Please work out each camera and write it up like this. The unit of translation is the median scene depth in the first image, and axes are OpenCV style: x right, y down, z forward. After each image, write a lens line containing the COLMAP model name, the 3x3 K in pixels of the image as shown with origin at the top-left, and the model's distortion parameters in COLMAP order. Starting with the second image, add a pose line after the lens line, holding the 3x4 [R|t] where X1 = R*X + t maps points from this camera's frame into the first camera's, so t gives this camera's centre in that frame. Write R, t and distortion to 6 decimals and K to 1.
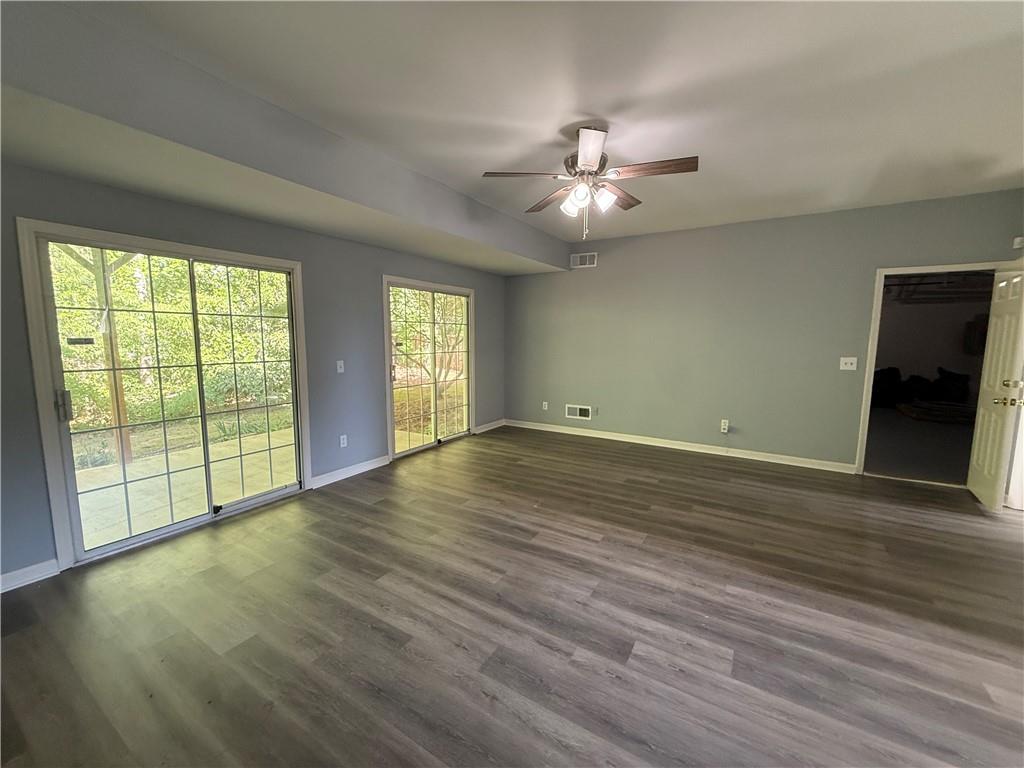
lens RADIAL K [[410.2, 0, 514.7], [0, 410.2, 381.3], [0, 0, 1]] dist [0.005109, -0.000885]
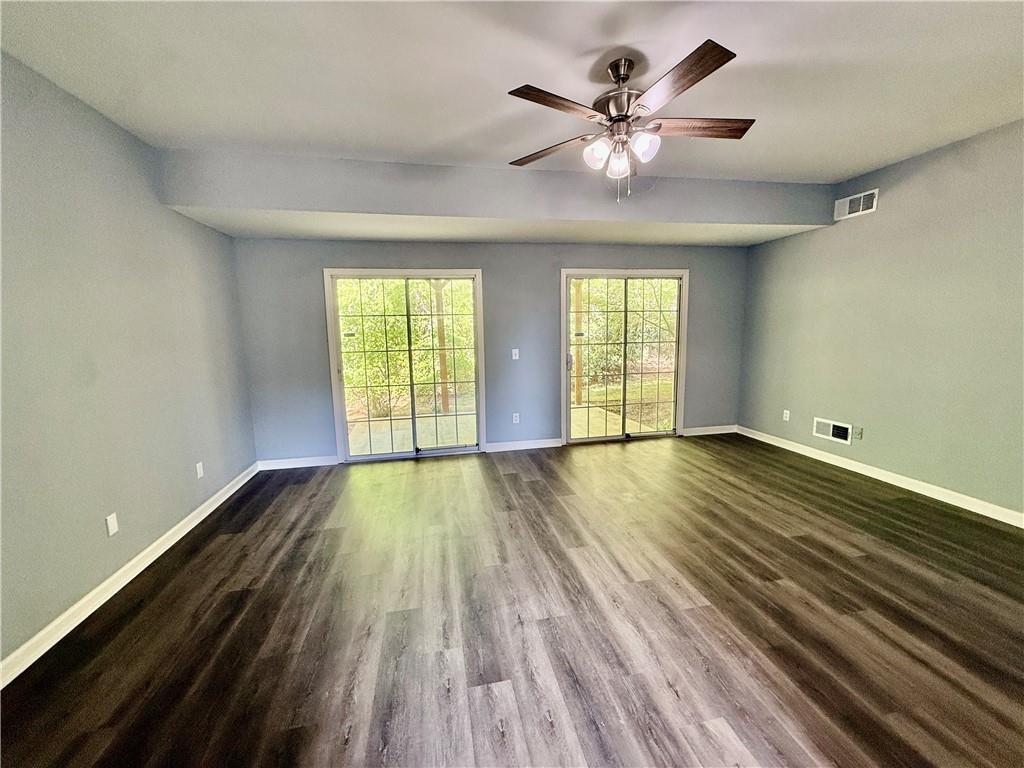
lens RADIAL K [[410.2, 0, 511.1], [0, 410.2, 383.9], [0, 0, 1]] dist [0.005109, -0.000885]
pose [[0.681801, 0.082797, -0.726837, 0.481456], [-0.056090, 0.996566, 0.060908, -0.025598], [0.729384, -0.000759, 0.684104, 0.222370]]
